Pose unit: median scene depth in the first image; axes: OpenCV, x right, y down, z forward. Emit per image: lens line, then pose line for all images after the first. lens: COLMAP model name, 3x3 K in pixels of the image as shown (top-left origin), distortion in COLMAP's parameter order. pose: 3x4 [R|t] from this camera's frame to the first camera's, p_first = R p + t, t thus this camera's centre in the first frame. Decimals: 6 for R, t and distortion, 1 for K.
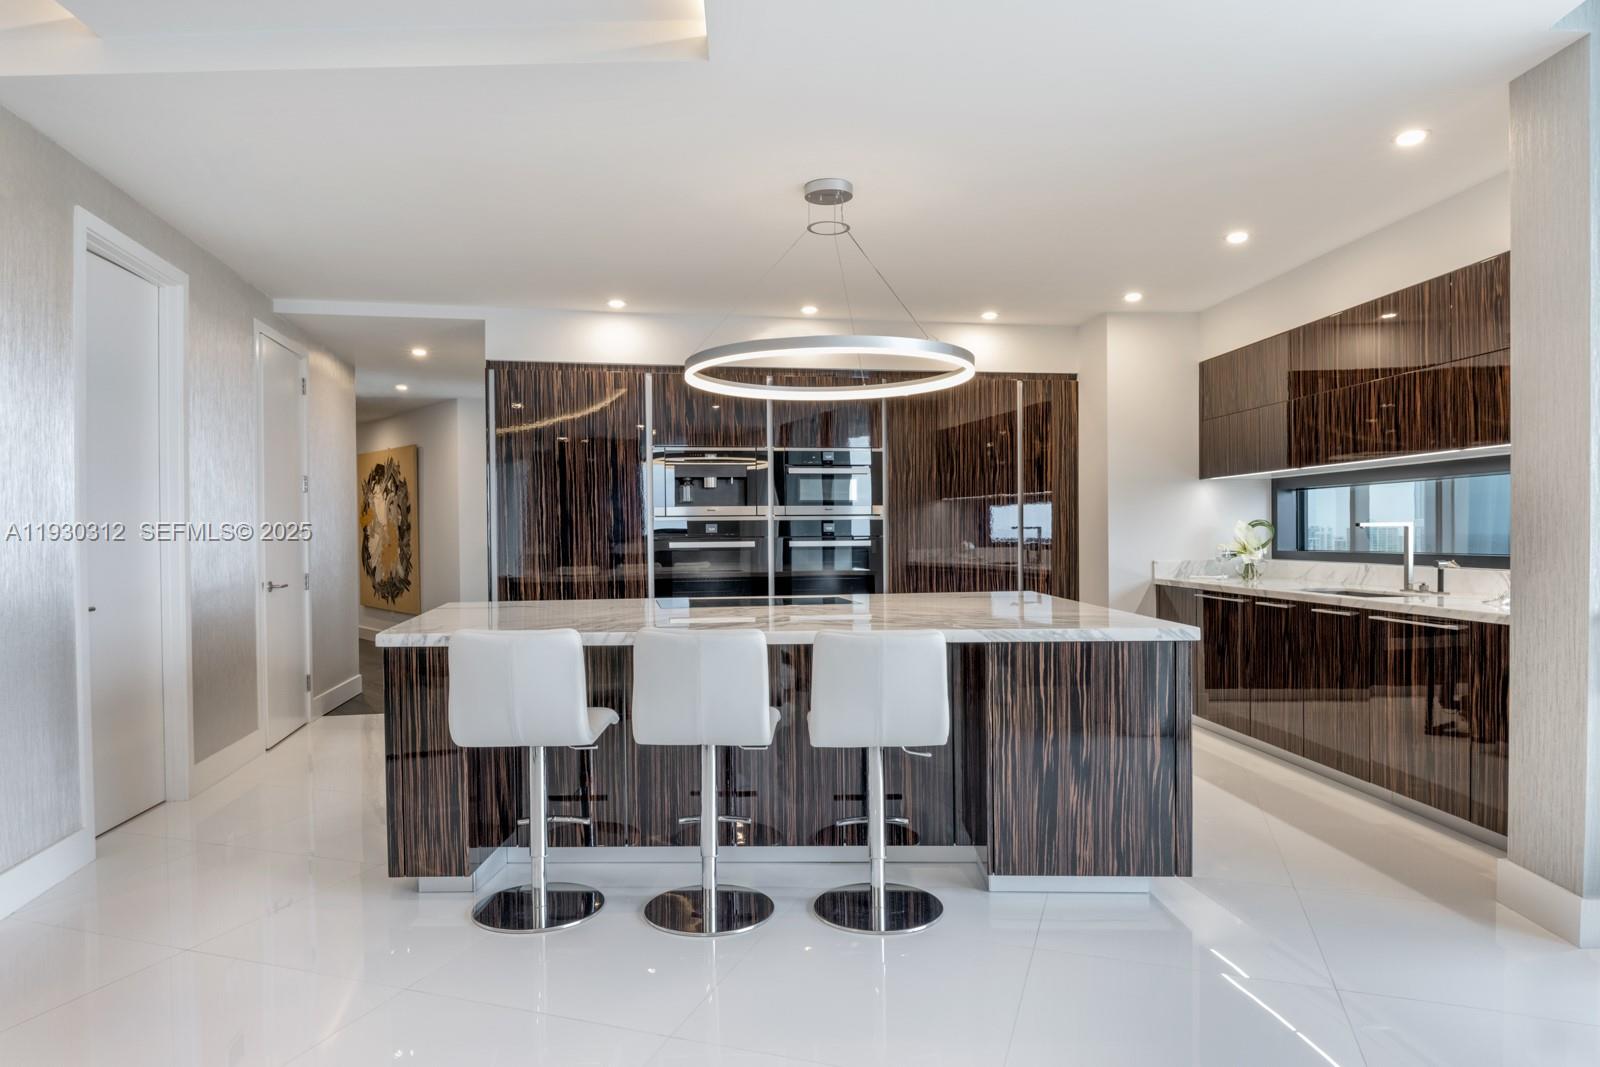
lens RADIAL K [[806.0, 0, 814.1], [0, 806.0, 533.7], [0, 0, 1]] dist [0.017673, -0.000518]
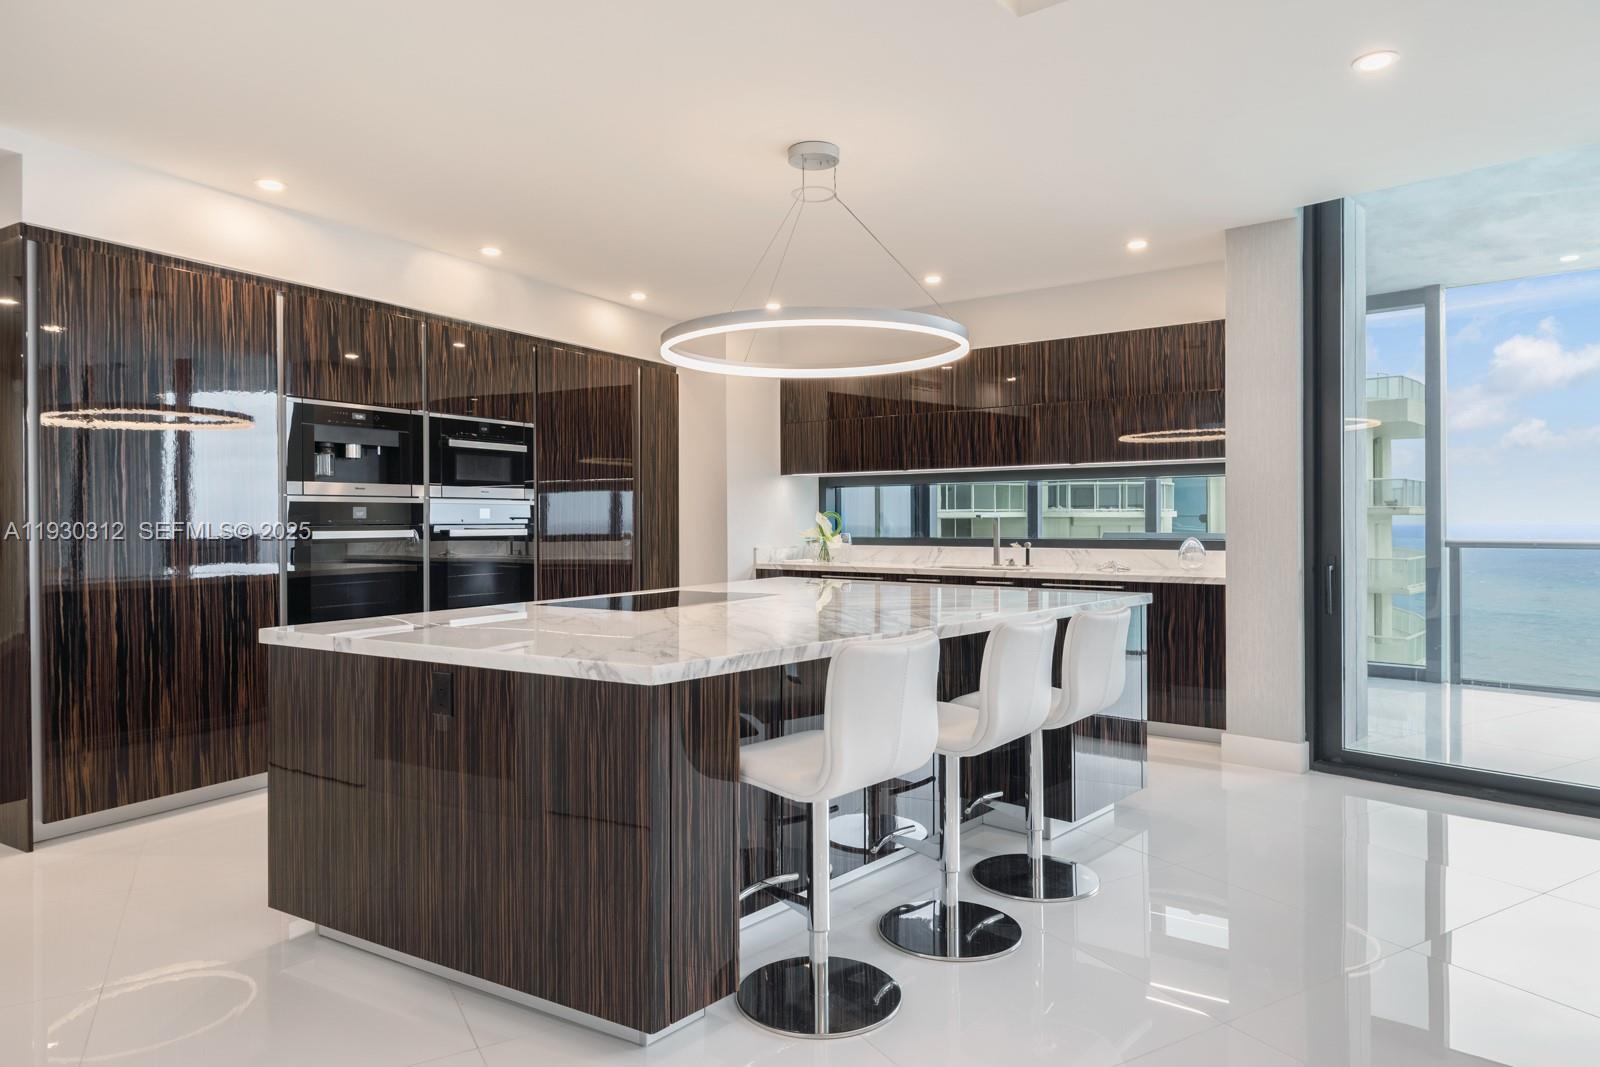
lens RADIAL K [[806.0, 0, 814.1], [0, 806.0, 533.7], [0, 0, 1]] dist [0.017673, -0.000518]
pose [[0.766815, -0.004393, 0.641853, -0.287109], [-0.003807, 0.999928, 0.011392, 0.003097], [-0.641857, -0.011179, 0.766743, 0.140092]]
